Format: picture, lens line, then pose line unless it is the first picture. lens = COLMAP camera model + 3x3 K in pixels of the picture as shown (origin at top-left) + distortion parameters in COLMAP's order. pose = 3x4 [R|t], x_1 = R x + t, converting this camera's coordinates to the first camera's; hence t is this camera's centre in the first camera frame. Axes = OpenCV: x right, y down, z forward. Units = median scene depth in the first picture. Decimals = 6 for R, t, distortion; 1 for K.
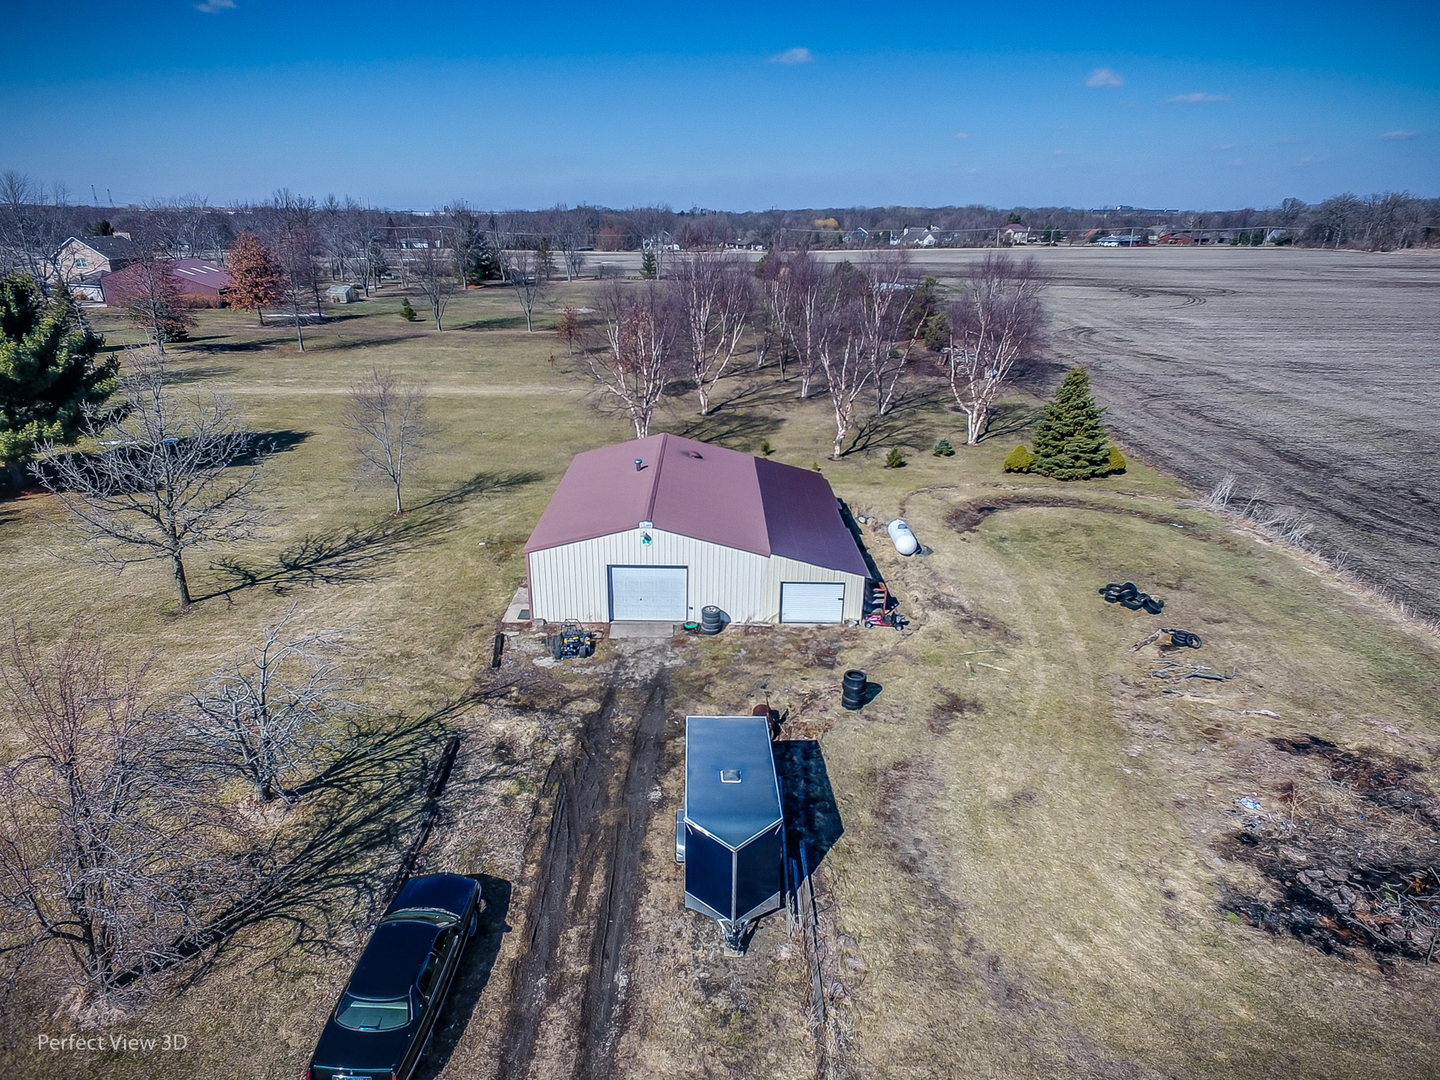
lens RADIAL K [[855.1, 0, 690.7], [0, 855.1, 545.9], [0, 0, 1]] dist [0.007806, 0.001772]
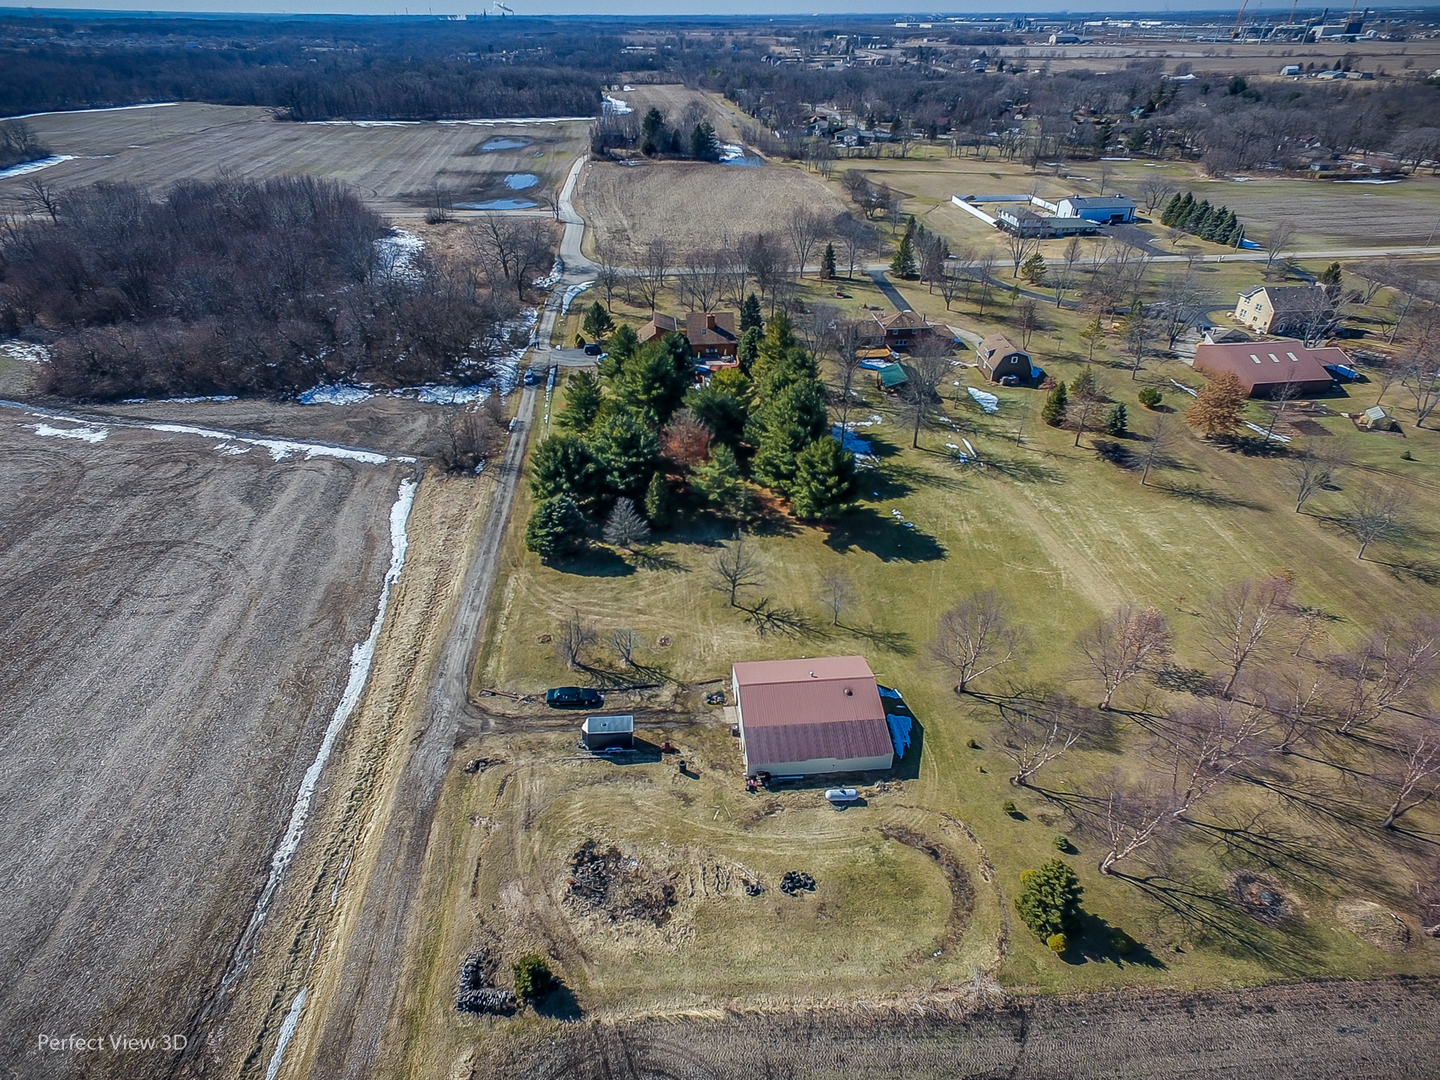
lens RADIAL K [[848.8, 0, 703.9], [0, 848.8, 539.3], [0, 0, 1]] dist [-0.002252, 0.014135]
pose [[0.095238, 0.529251, -0.843103, 1.903411], [-0.348181, 0.811166, 0.469872, -1.581192], [0.932577, 0.248803, 0.261529, 0.089626]]
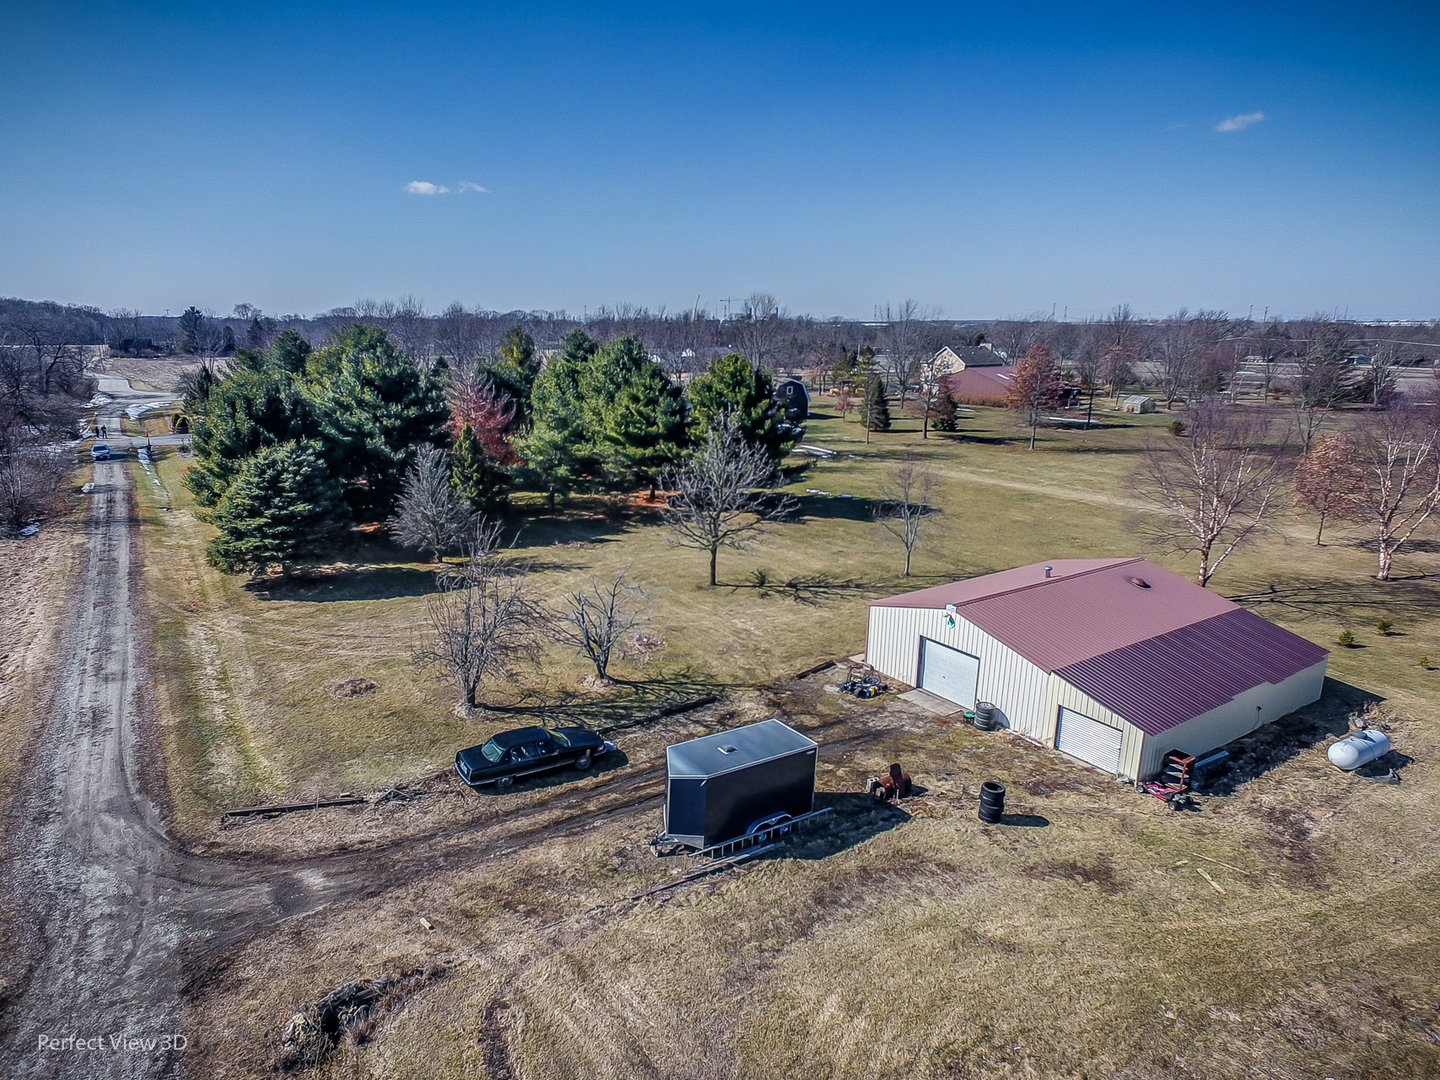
lens RADIAL K [[864.3, 0, 666.9], [0, 864.3, 544.8], [0, 0, 1]] dist [0.002843, 0.002255]
pose [[0.548714, 0.205733, -0.810300, 0.620433], [-0.301909, 0.952602, 0.037418, -0.033764], [0.779592, 0.224105, 0.584819, 0.044921]]
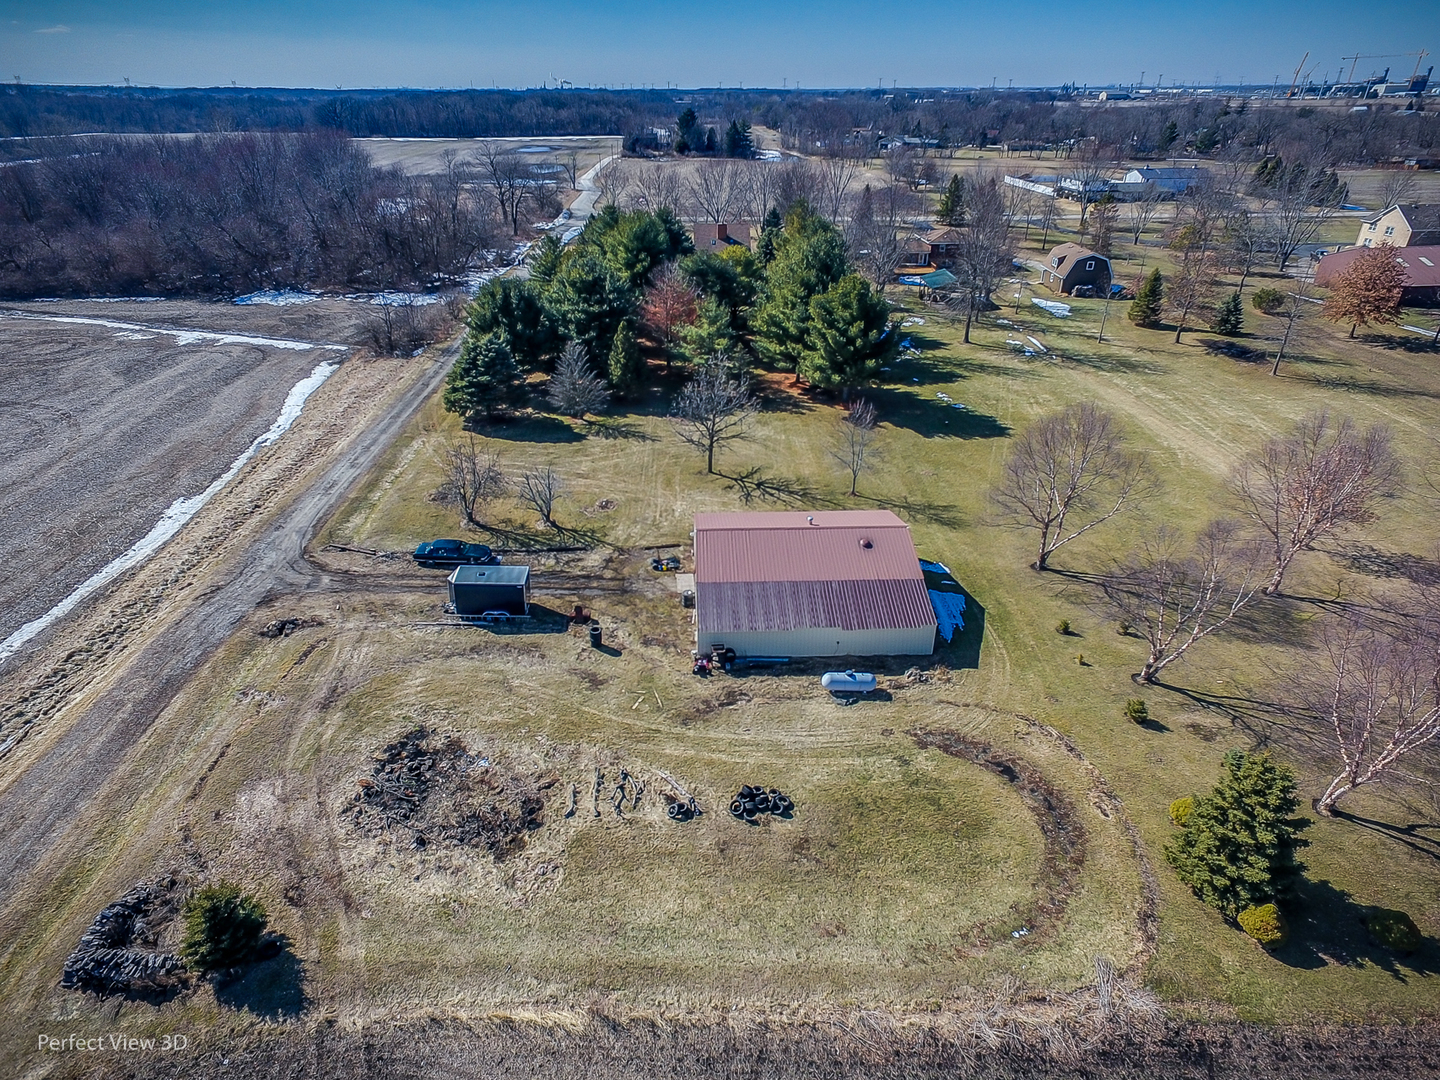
lens RADIAL K [[848.8, 0, 703.9], [0, 848.8, 539.3], [0, 0, 1]] dist [-0.002252, 0.014135]
pose [[0.040228, 0.467024, -0.883329, 1.455618], [-0.355595, 0.832858, 0.424145, -0.735196], [0.933774, 0.297045, 0.199576, 0.665732]]
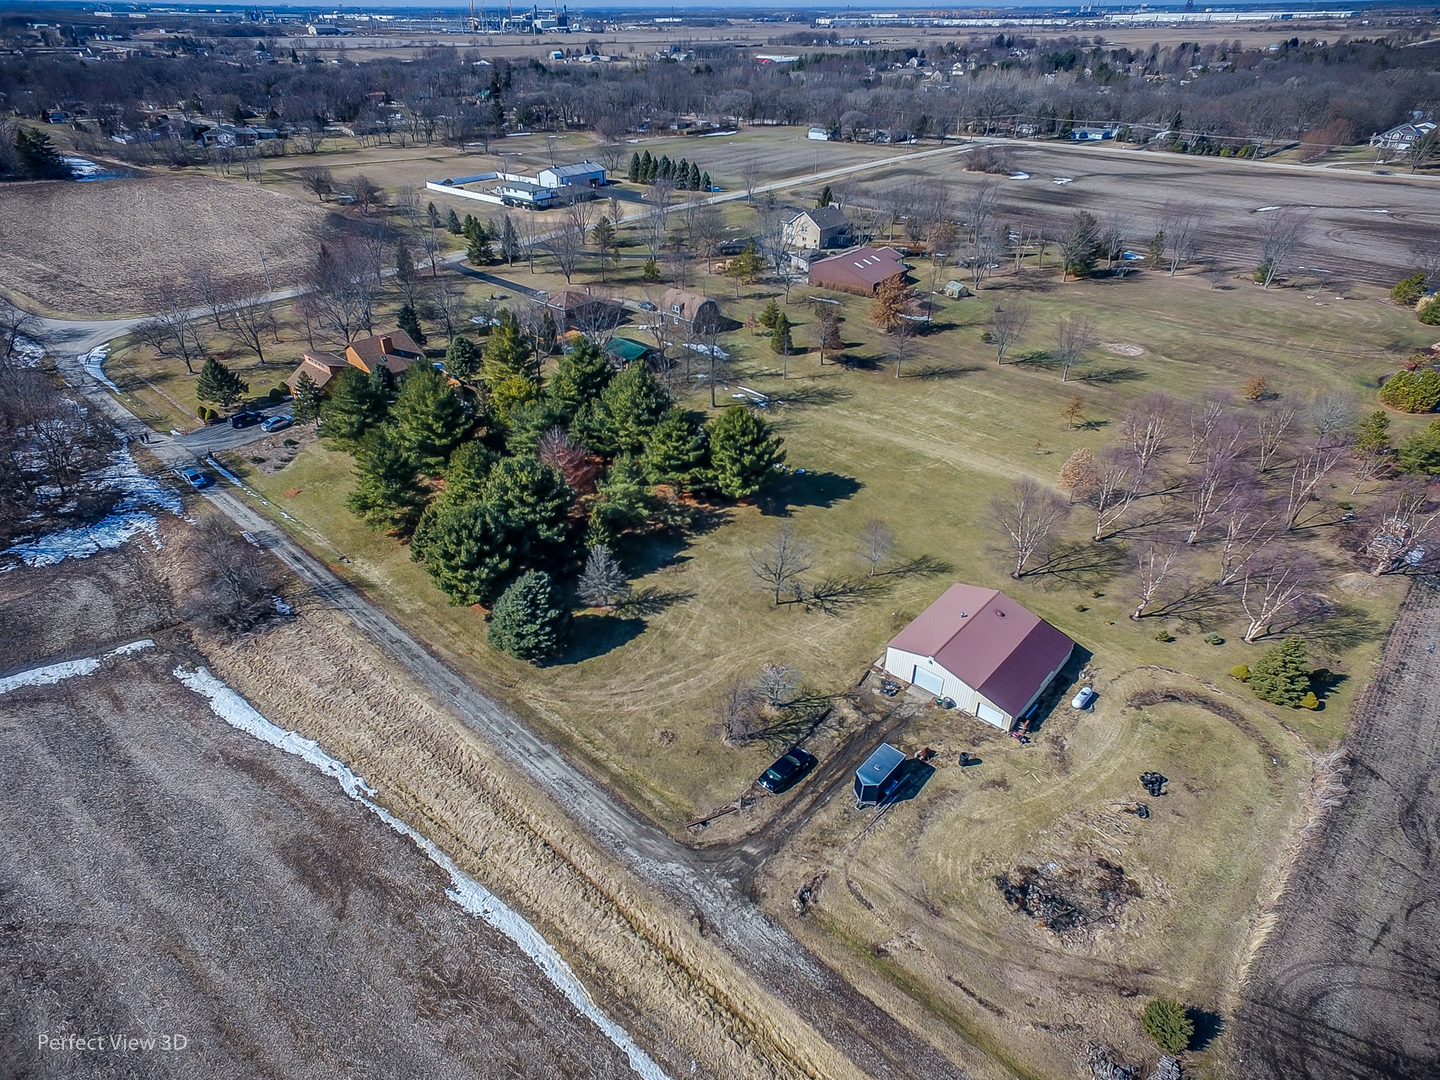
lens RADIAL K [[848.8, 0, 703.9], [0, 848.8, 539.3], [0, 0, 1]] dist [-0.002252, 0.014135]
pose [[0.756344, 0.350401, -0.552416, 0.675061], [-0.232286, 0.933273, 0.273944, -0.851329], [0.611545, -0.078878, 0.787268, -1.287256]]
